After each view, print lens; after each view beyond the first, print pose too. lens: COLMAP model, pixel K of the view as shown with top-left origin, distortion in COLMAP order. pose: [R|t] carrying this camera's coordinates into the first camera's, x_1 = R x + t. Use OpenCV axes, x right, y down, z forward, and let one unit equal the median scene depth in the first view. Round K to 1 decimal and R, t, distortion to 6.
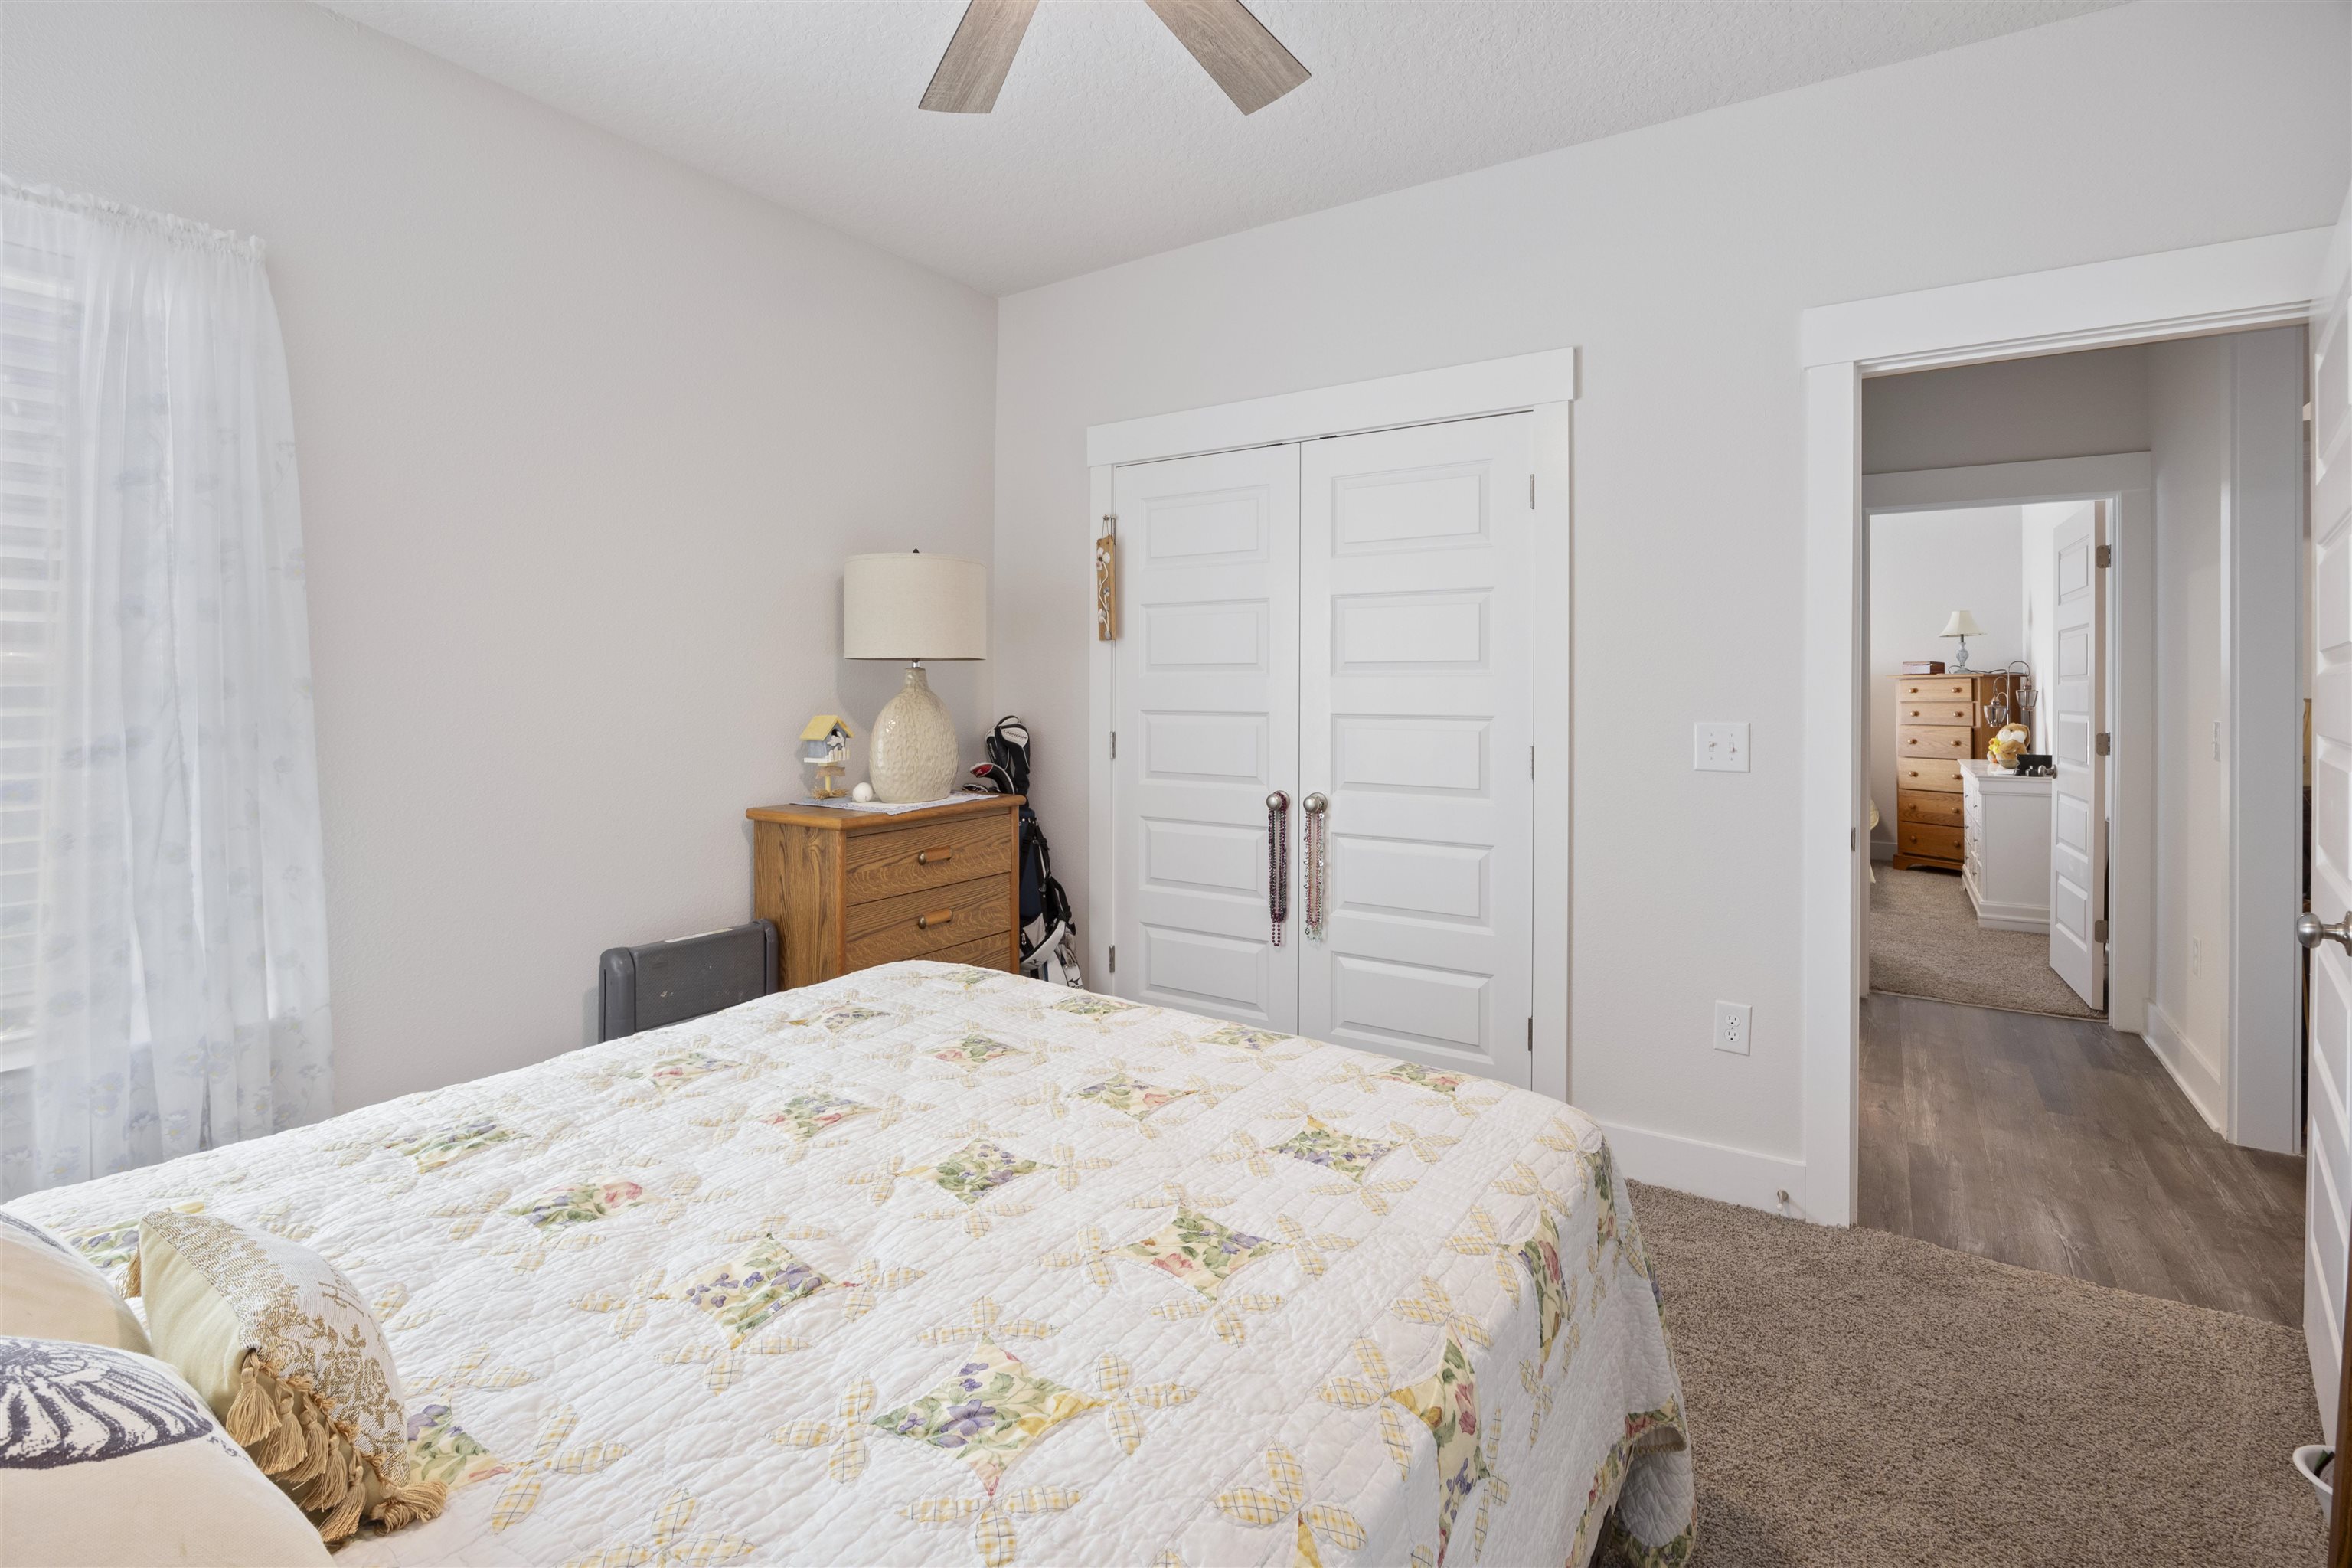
lens RADIAL K [[1054.8, 0, 1168.5], [0, 1054.8, 691.7], [0, 0, 1]] dist [-0.014253, 0.000001]
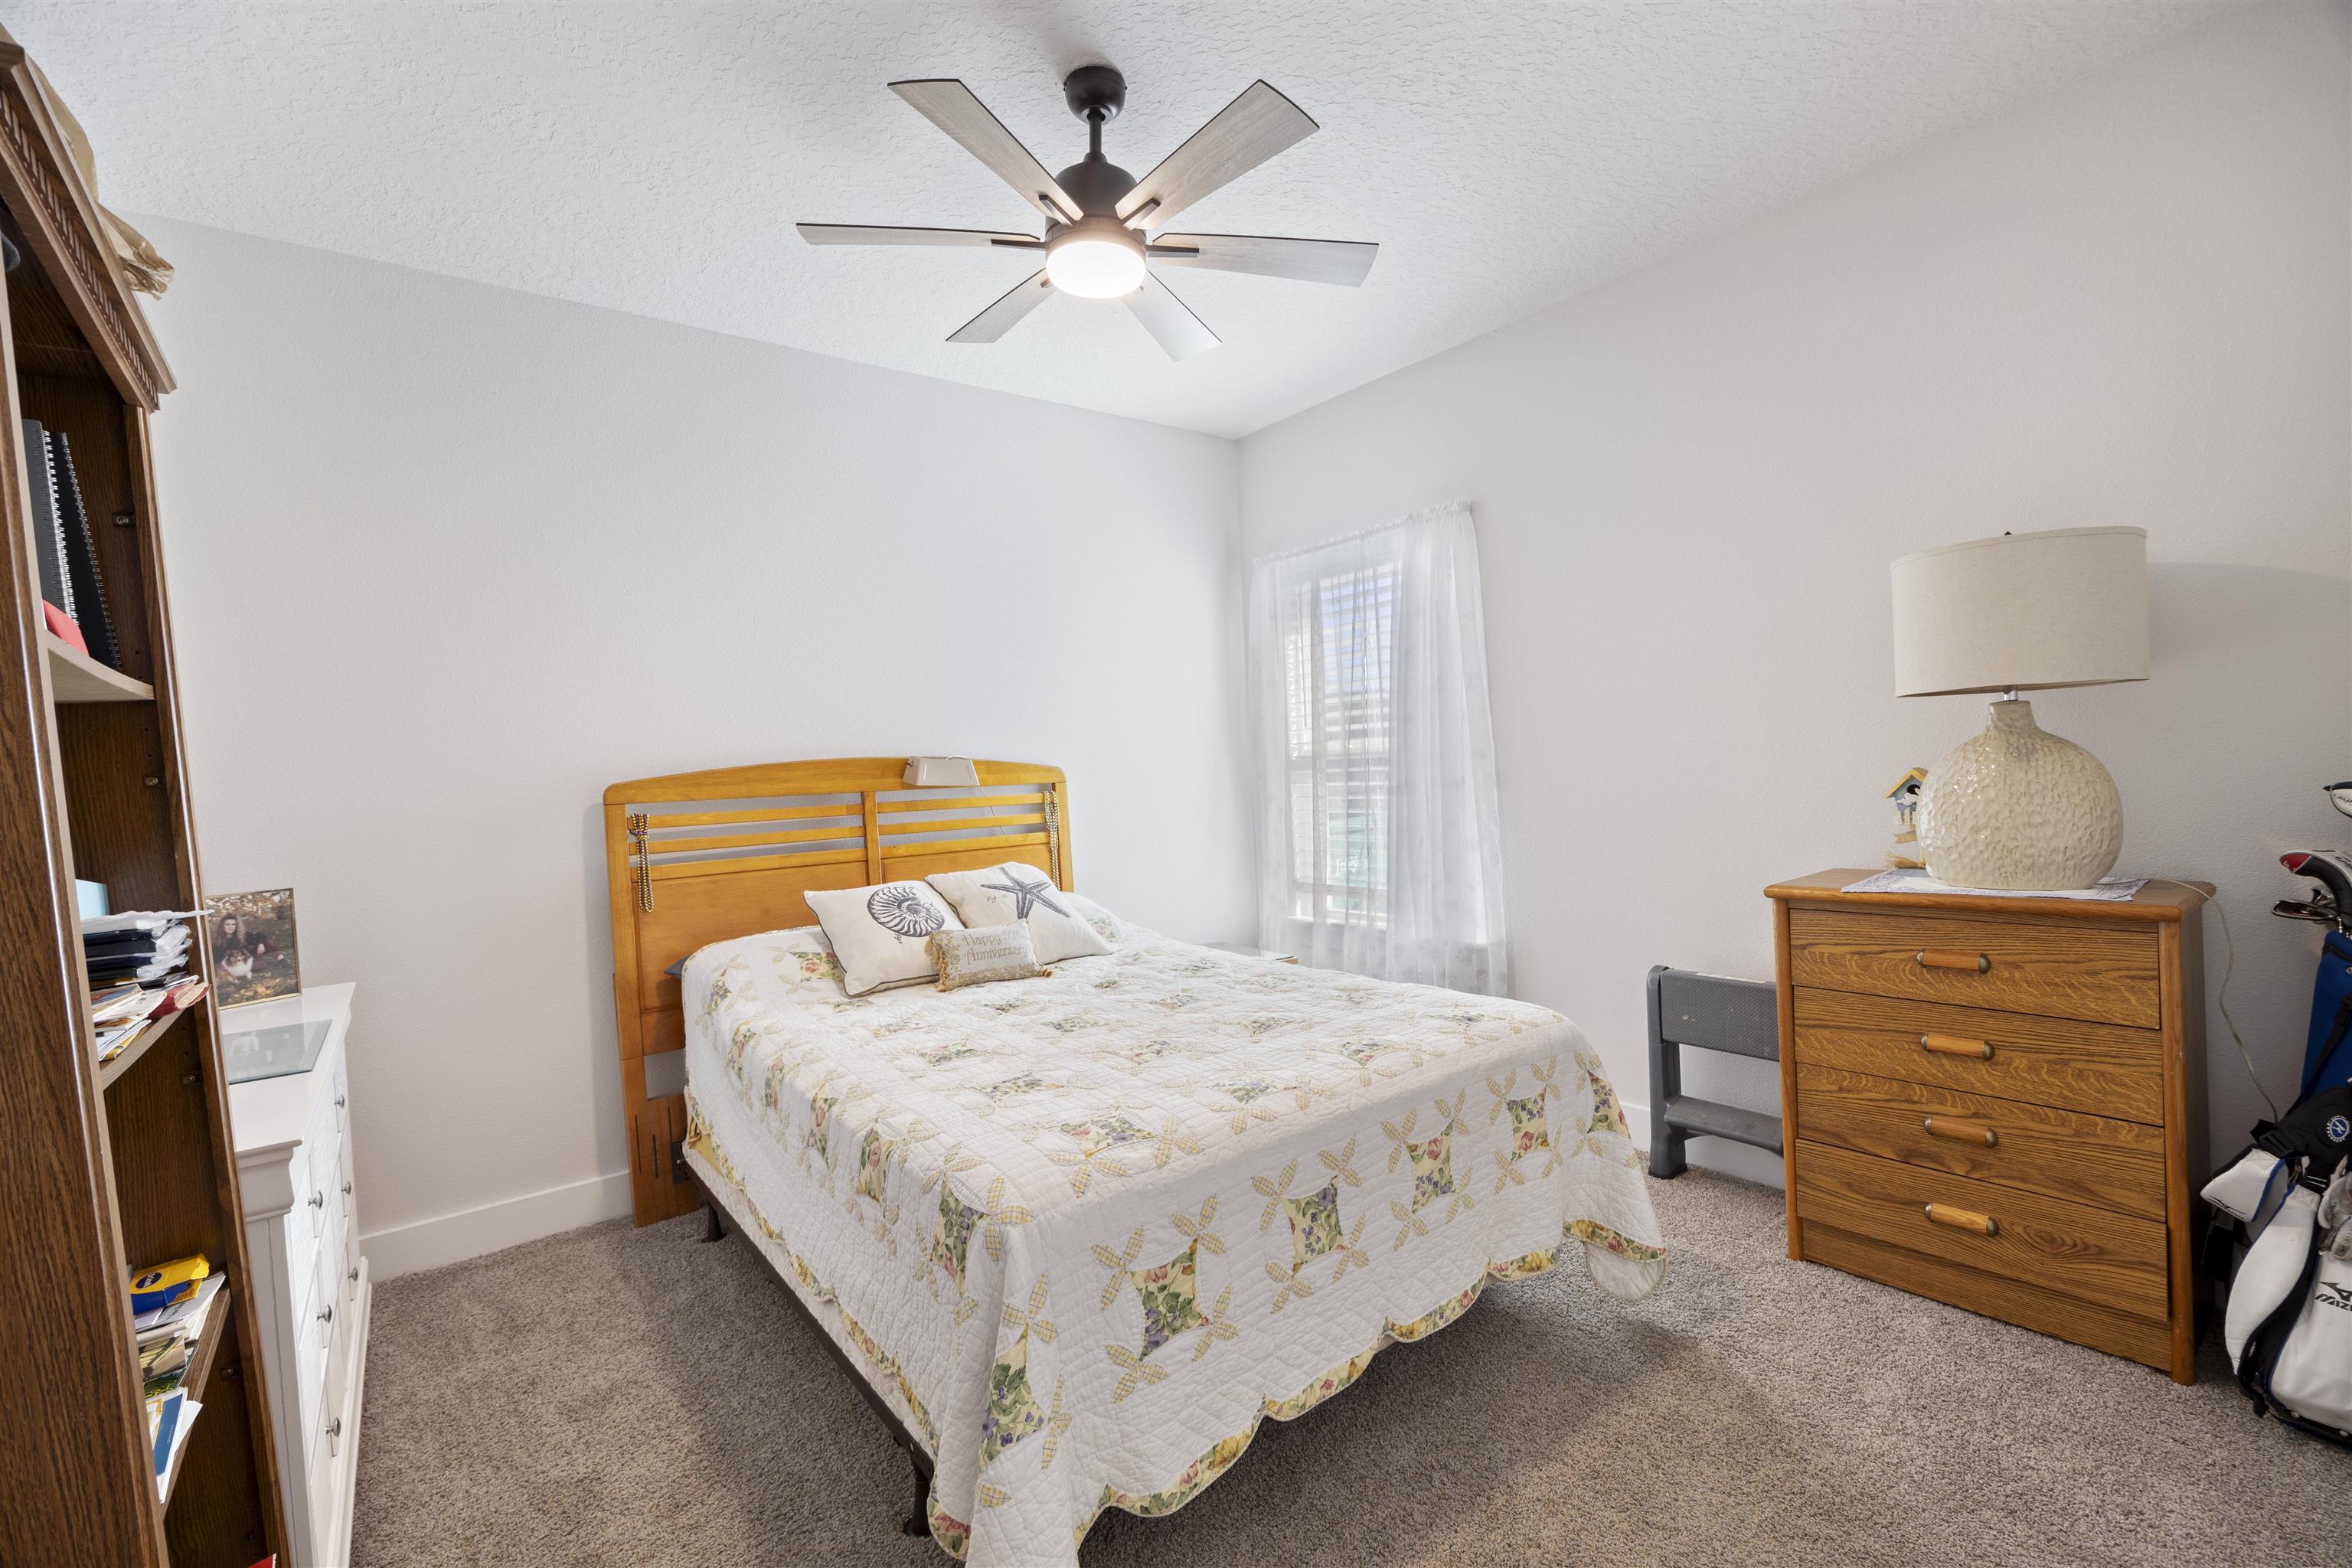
lens RADIAL K [[1022.0, 0, 1177.4], [0, 1022.0, 797.3], [0, 0, 1]] dist [-0.012988, 0.000122]
pose [[-0.322402, 0.039736, -0.945768, 0.904271], [0.045850, 0.998601, 0.026326, -0.000737], [0.945492, -0.034876, -0.323773, 1.076566]]
